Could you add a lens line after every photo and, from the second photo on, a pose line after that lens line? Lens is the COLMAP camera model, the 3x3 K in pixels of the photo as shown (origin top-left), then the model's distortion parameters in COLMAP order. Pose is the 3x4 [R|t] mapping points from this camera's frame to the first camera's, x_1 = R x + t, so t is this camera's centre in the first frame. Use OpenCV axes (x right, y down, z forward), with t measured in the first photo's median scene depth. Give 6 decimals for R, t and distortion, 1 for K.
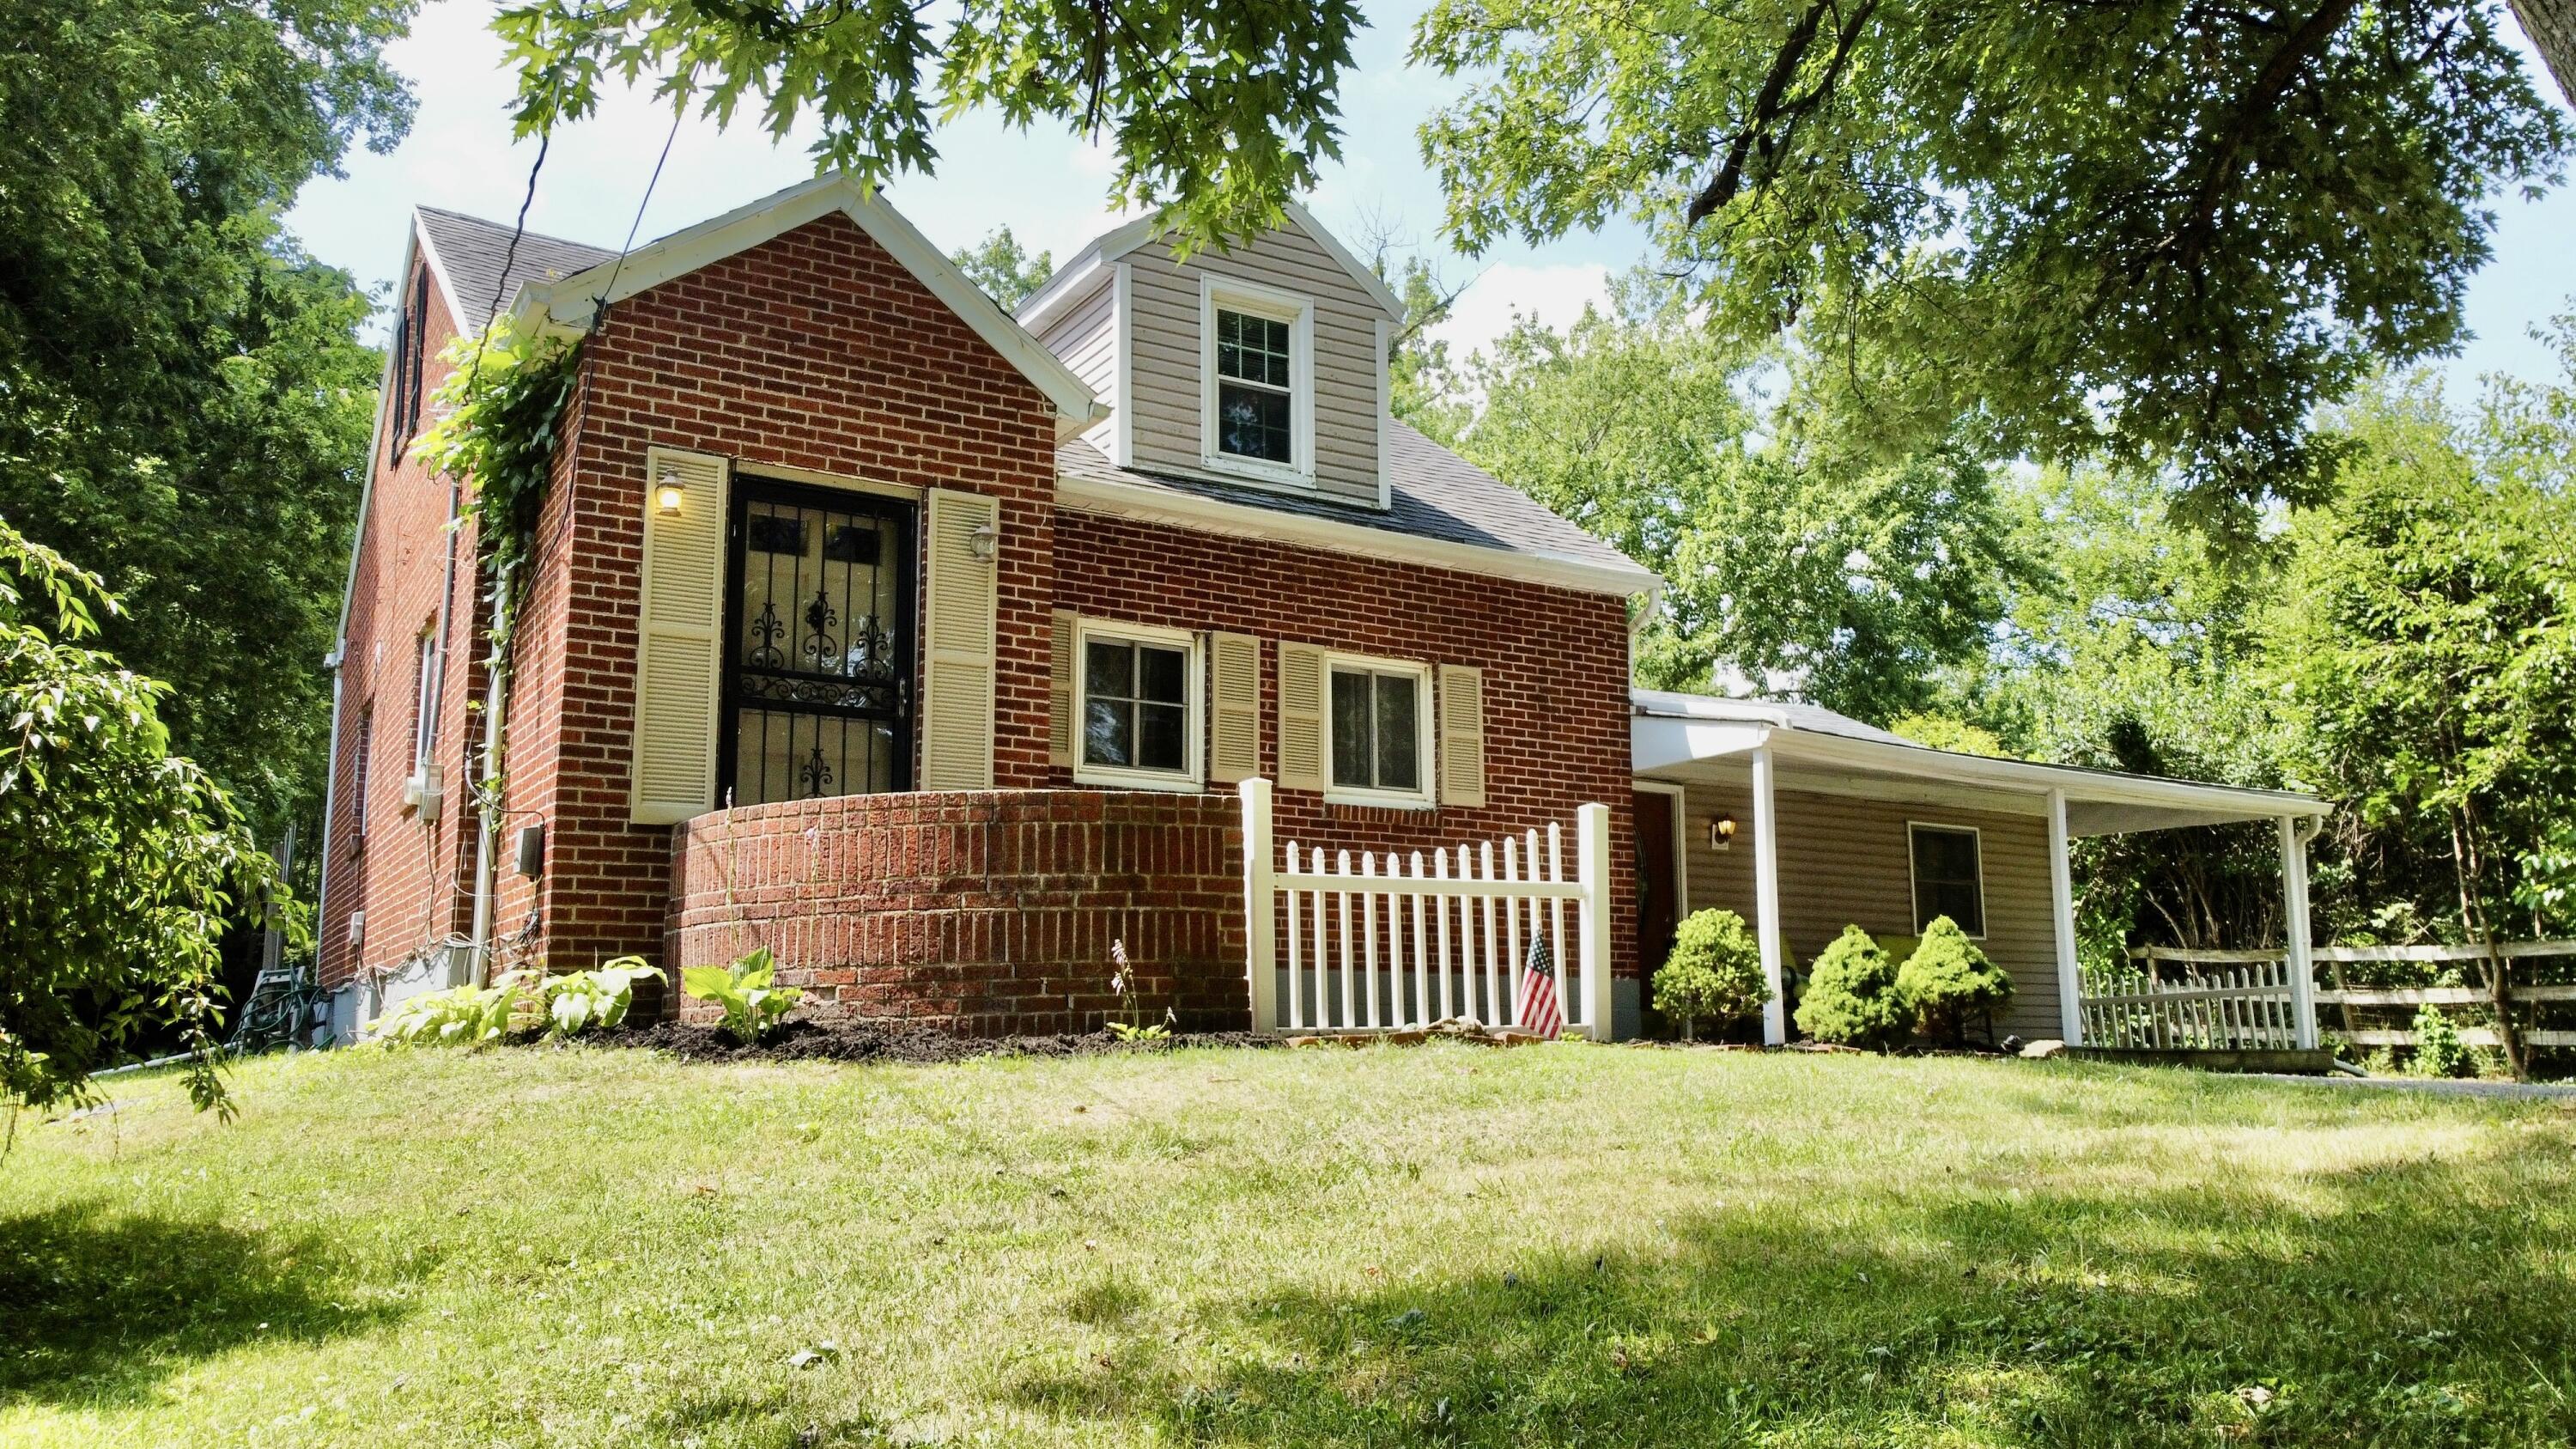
lens RADIAL K [[1959.3, 0, 1280.2], [0, 1959.3, 720.9], [0, 0, 1]] dist [0.005476, 0.000895]
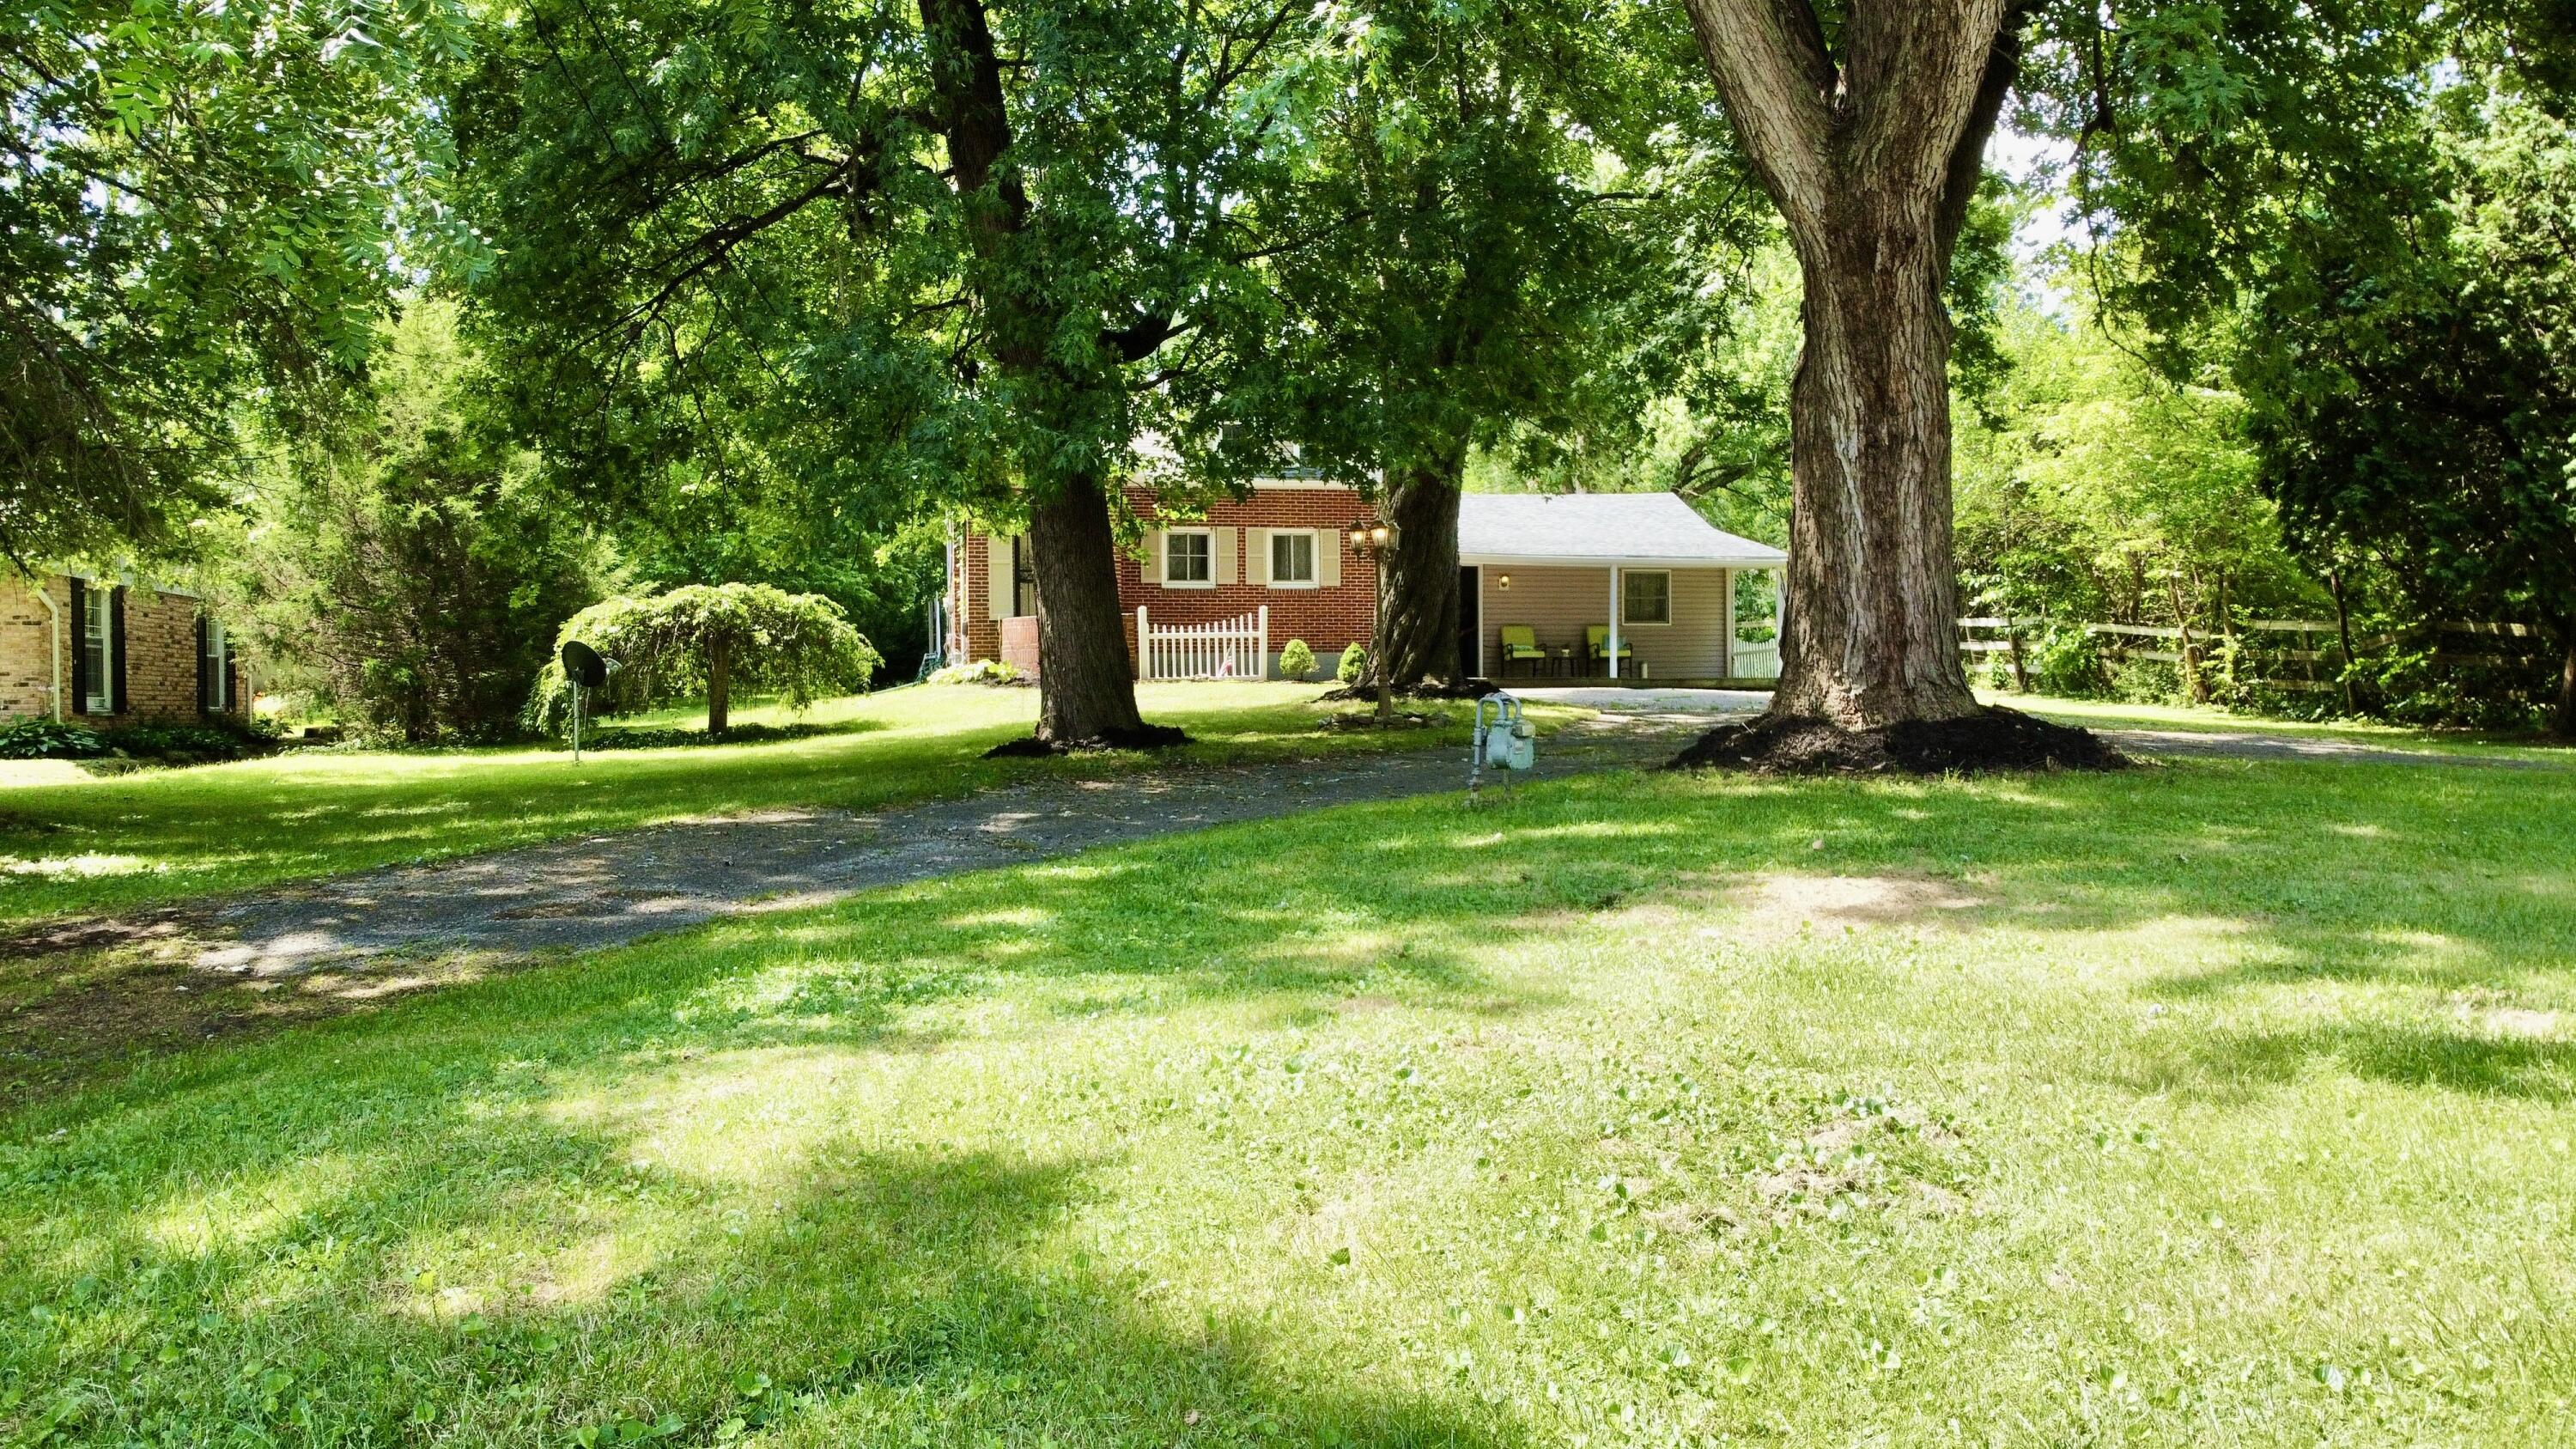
lens RADIAL K [[1959.3, 0, 1287.2], [0, 1959.3, 719.3], [0, 0, 1]] dist [0.005476, 0.000895]
pose [[0.938366, 0.003581, -0.345623, 1.108374], [0.063307, 0.981250, 0.182044, -0.303955], [0.339795, -0.192704, 0.920546, -1.666044]]
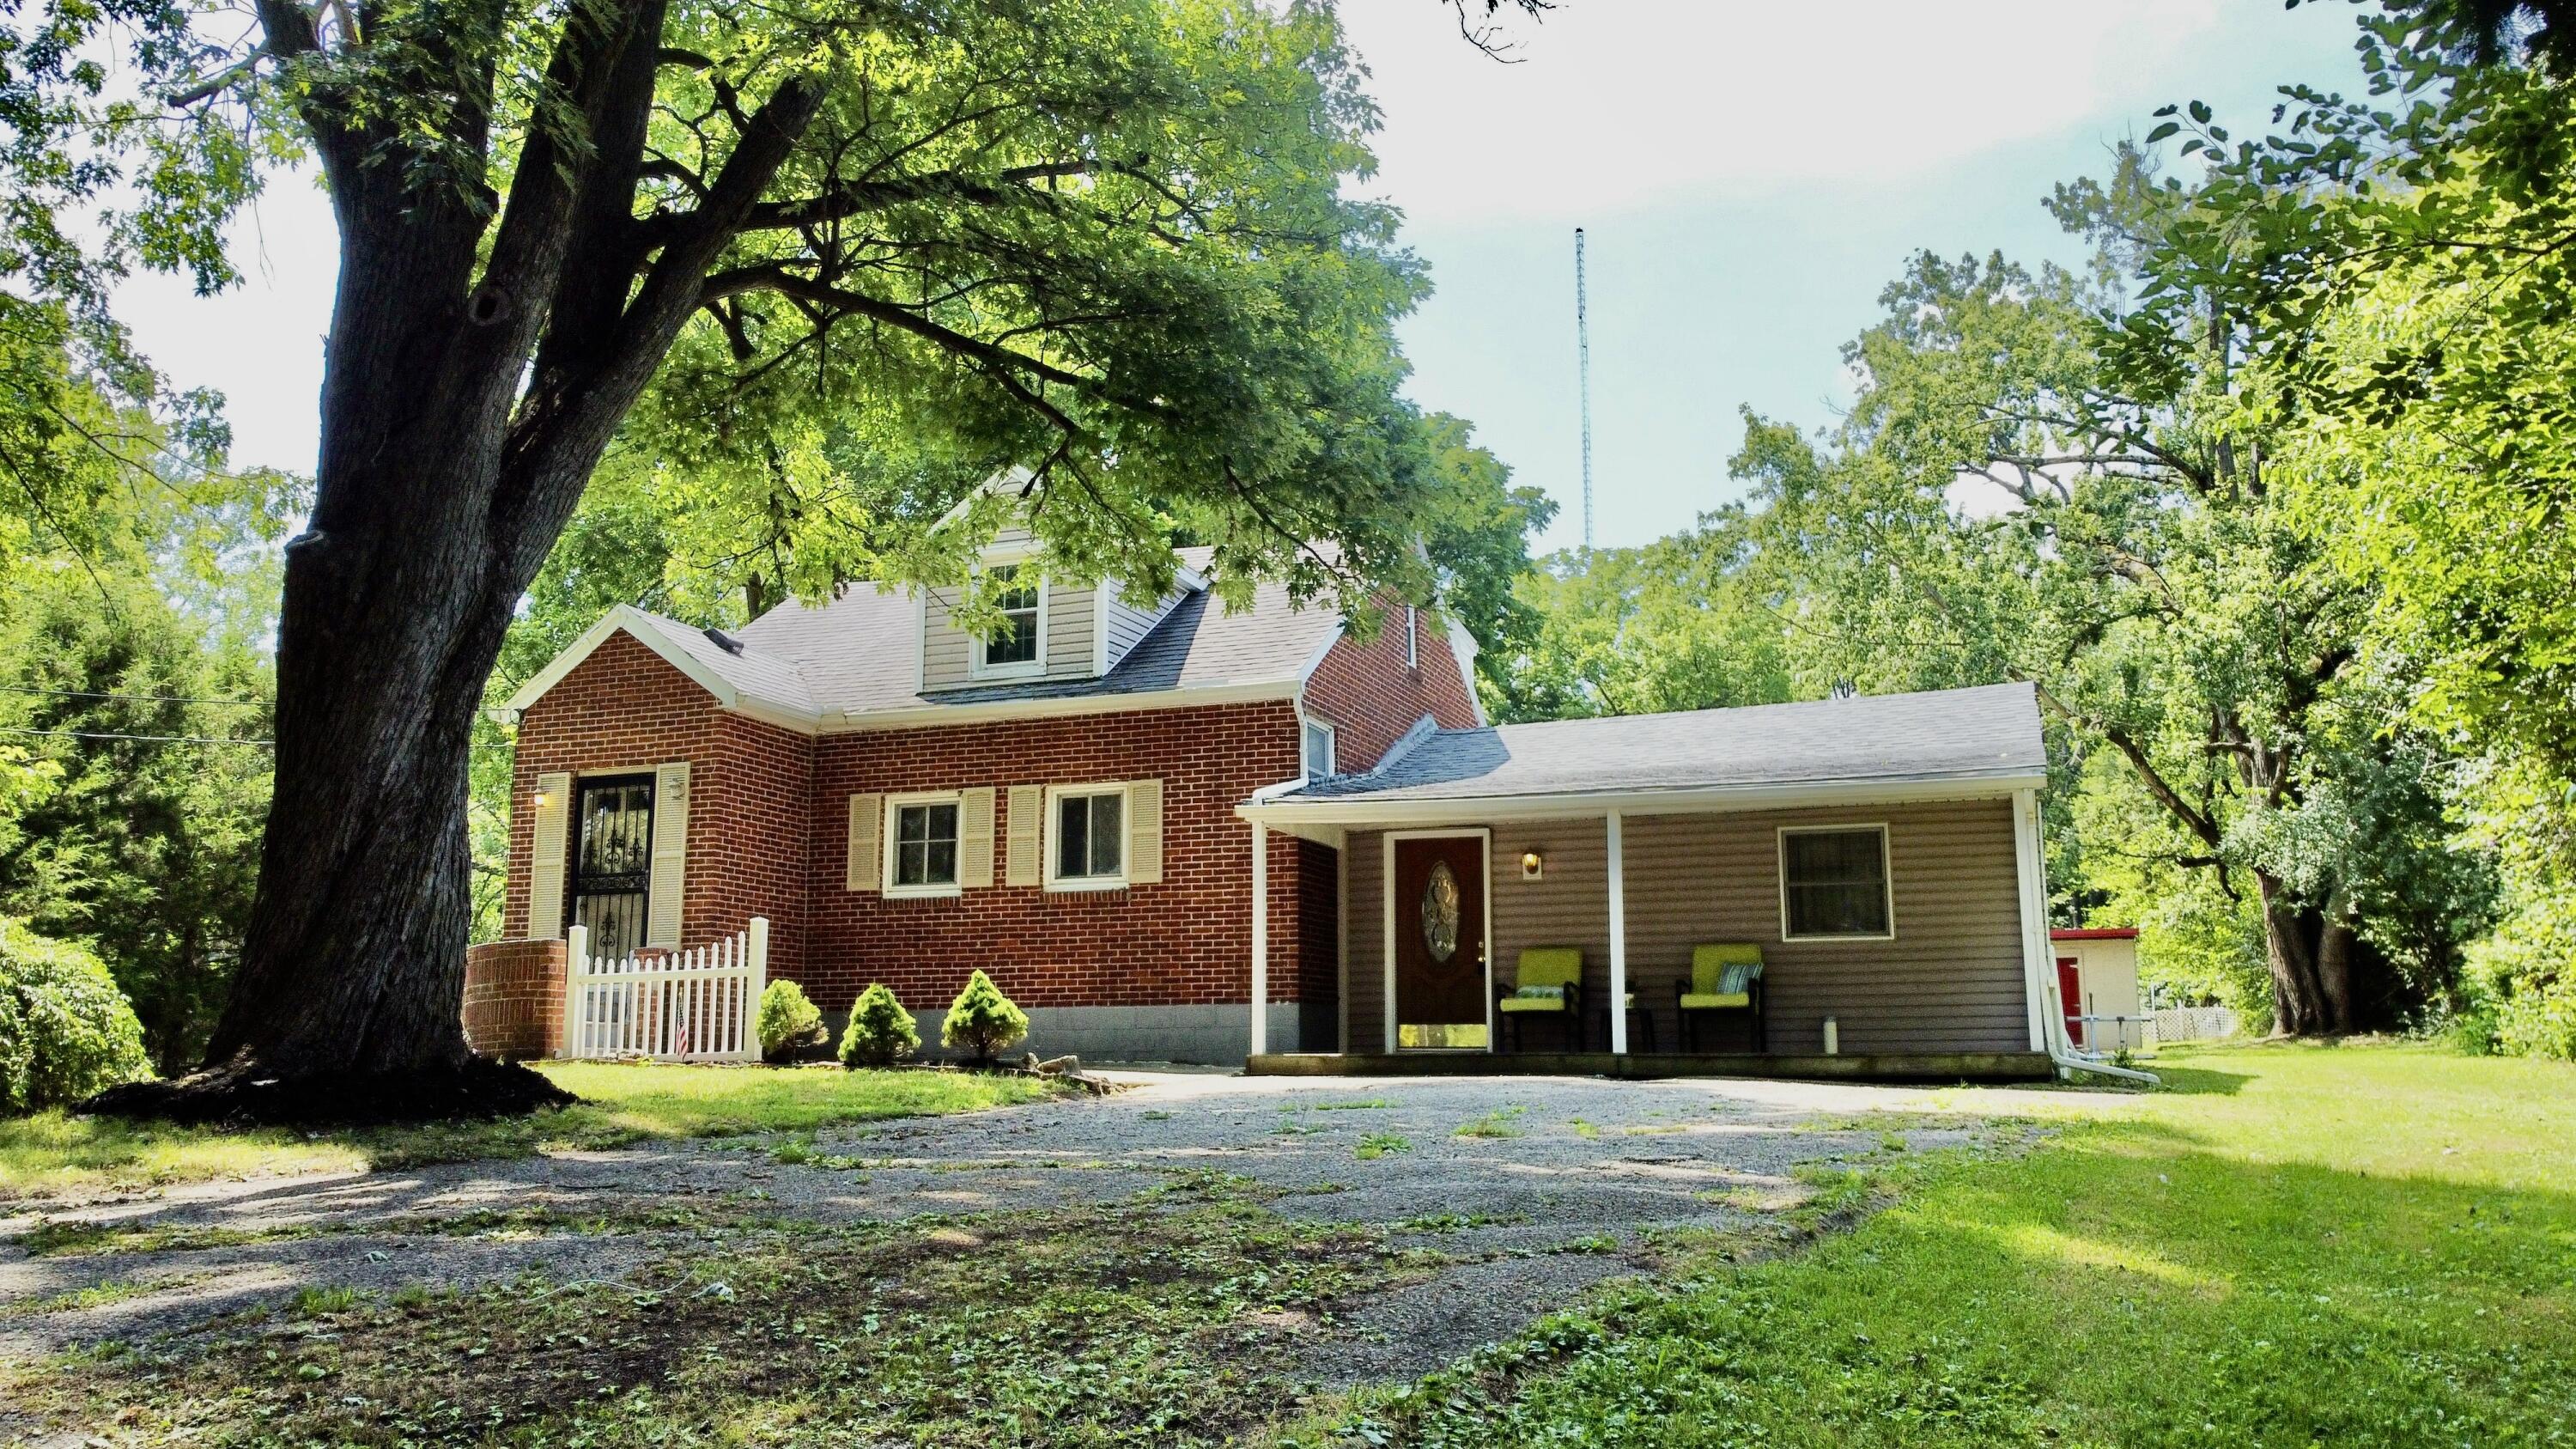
lens RADIAL K [[1959.3, 0, 1289.6], [0, 1959.3, 727.0], [0, 0, 1]] dist [0.005476, 0.000895]
pose [[0.615838, -0.132669, -0.776623, 1.504979], [0.140303, 0.988432, -0.057596, 0.034913], [0.775280, -0.073493, 0.627328, 0.269487]]
